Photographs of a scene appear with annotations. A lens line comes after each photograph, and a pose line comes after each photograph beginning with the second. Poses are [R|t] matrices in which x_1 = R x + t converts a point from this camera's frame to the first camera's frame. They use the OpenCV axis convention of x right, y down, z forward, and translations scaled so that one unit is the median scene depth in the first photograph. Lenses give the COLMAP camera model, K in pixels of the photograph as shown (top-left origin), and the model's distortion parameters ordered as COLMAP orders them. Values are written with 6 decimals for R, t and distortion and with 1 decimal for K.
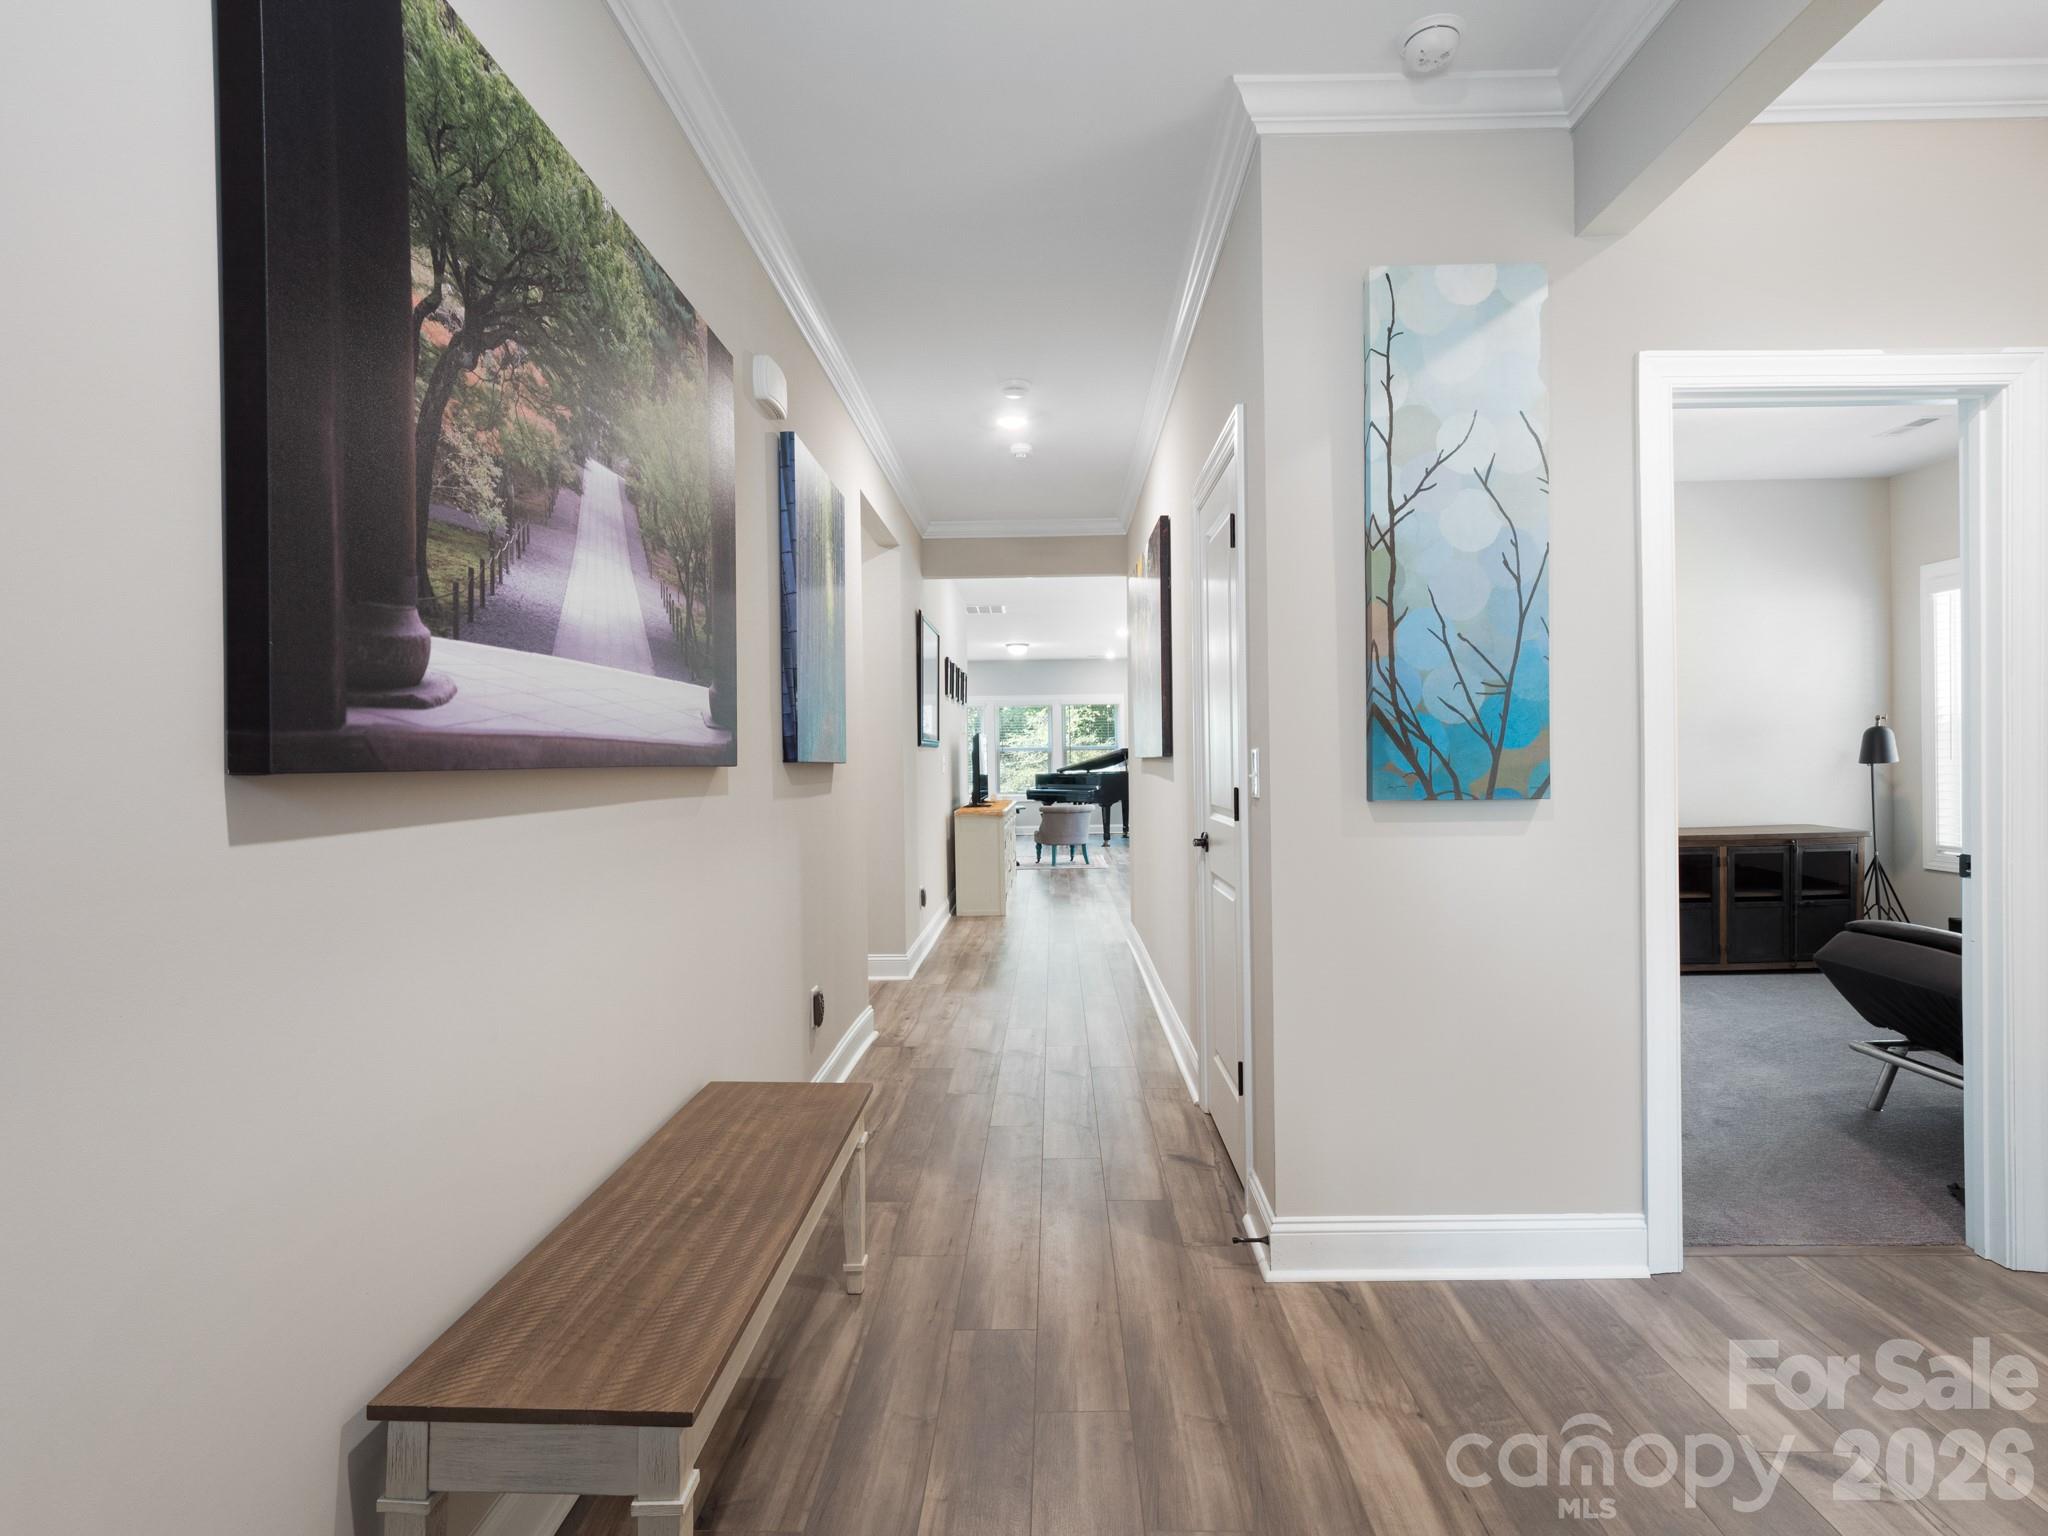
lens RADIAL K [[1028.5, 0, 1032.2], [0, 1028.5, 770.5], [0, 0, 1]] dist [-0.016872, -0.000095]
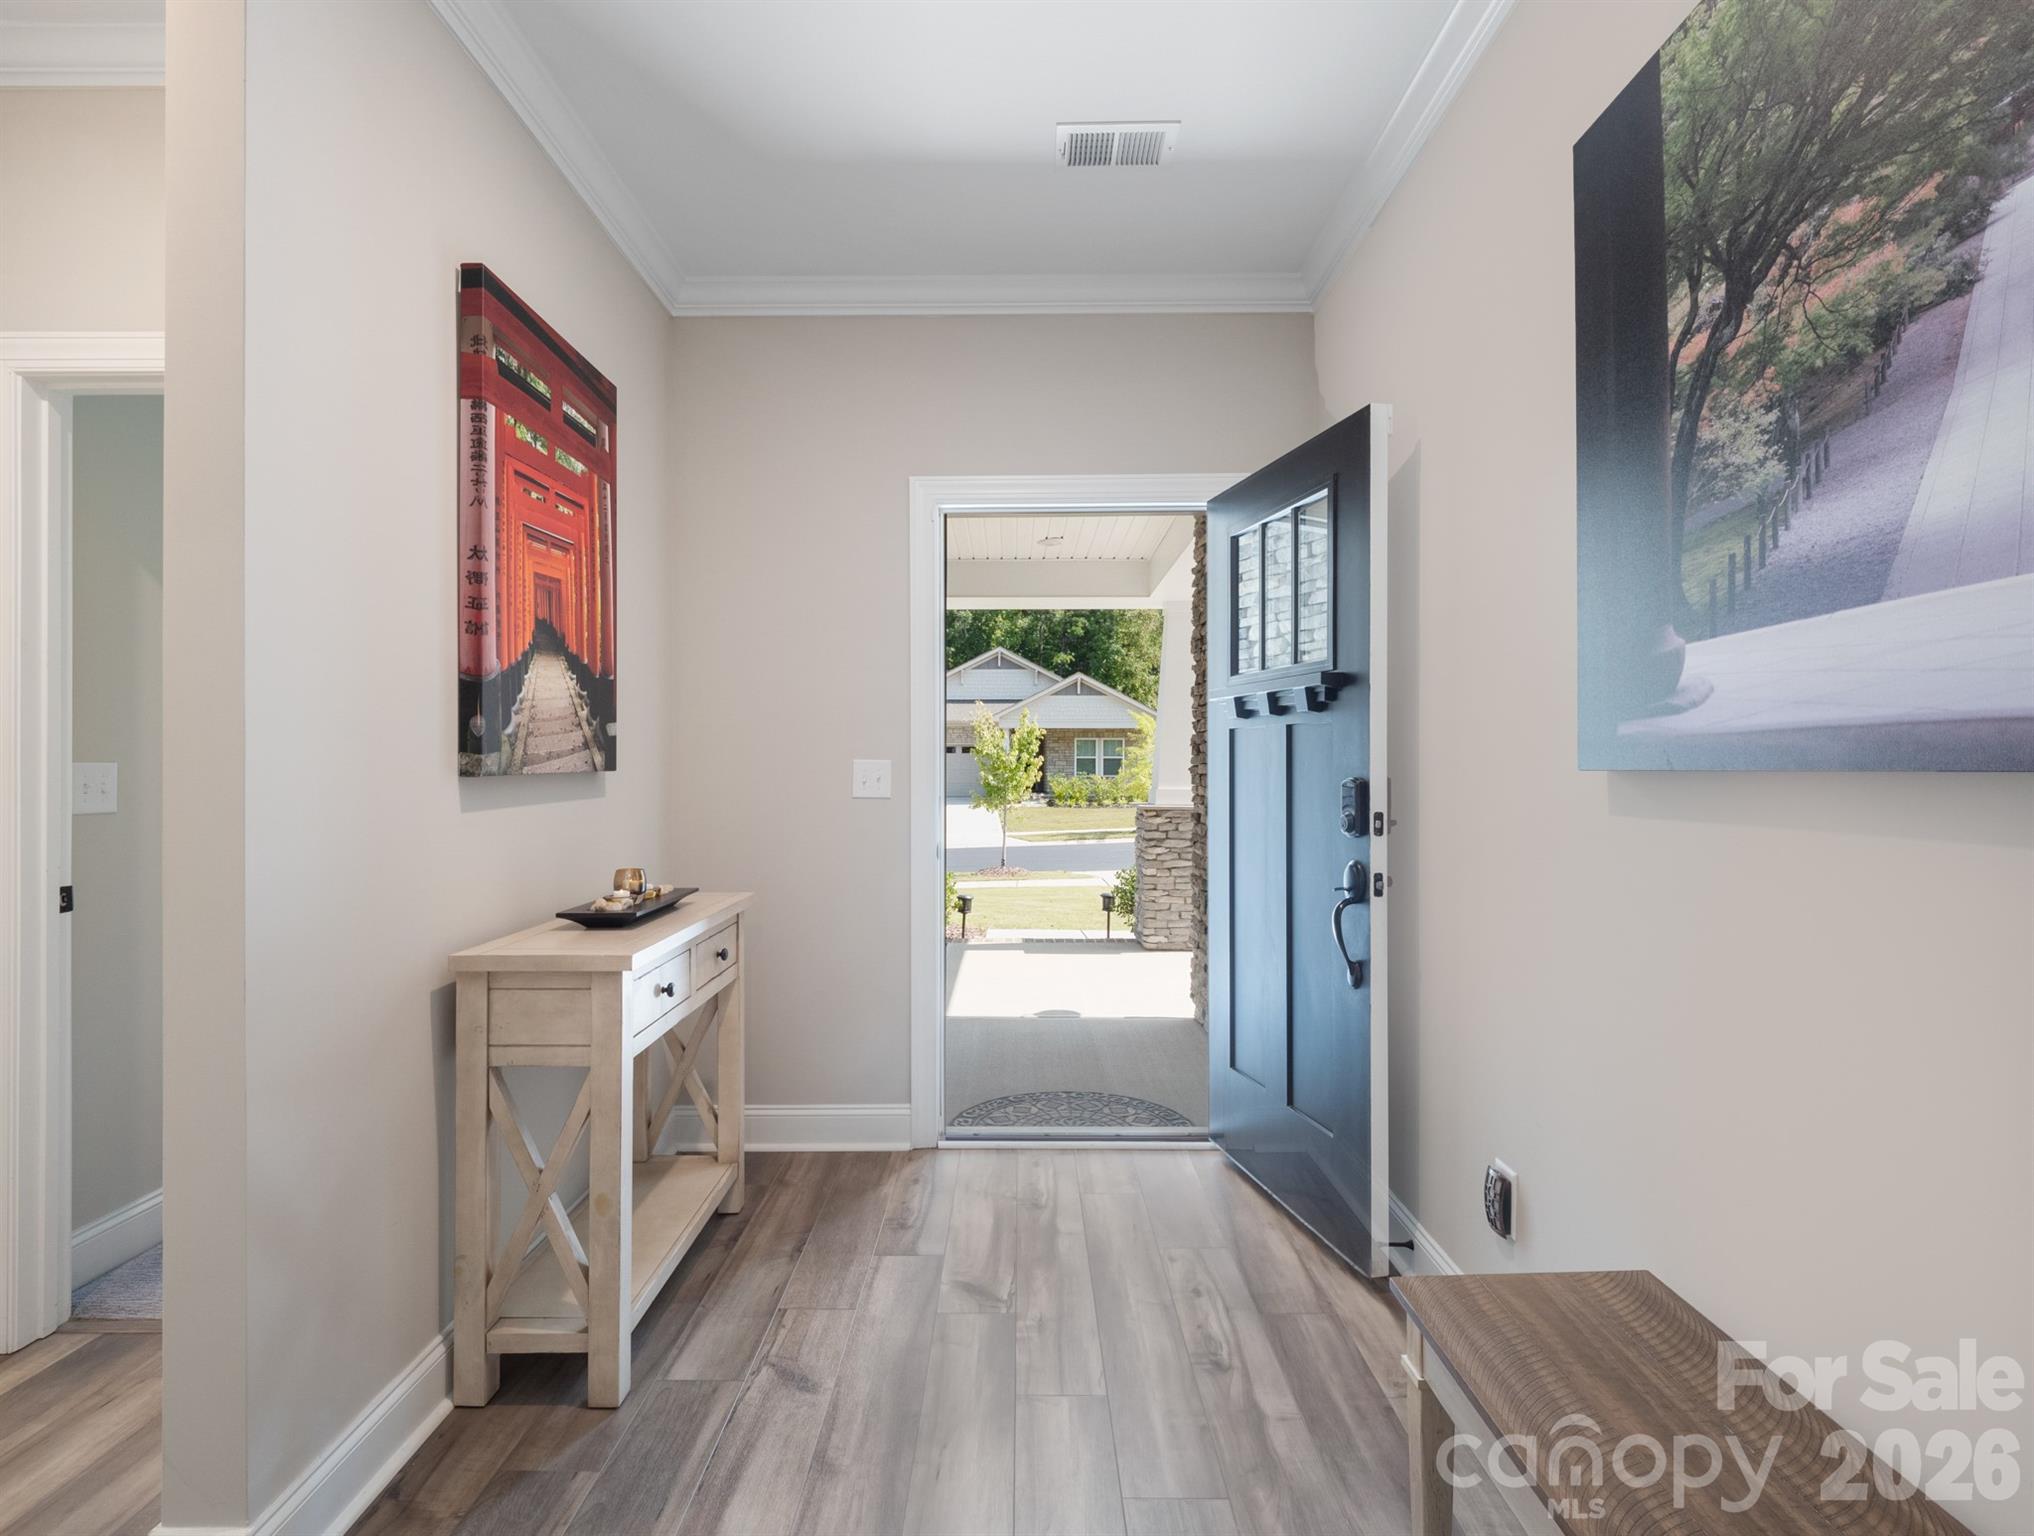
lens RADIAL K [[951.6, 0, 1016.3], [0, 951.6, 767.6], [0, 0, 1]] dist [-0.000404, -0.000054]
pose [[-0.999736, 0.016671, -0.015811, 0.117902], [0.016456, 0.999772, 0.013641, -0.025236], [0.016034, 0.013377, -0.999782, 1.811455]]
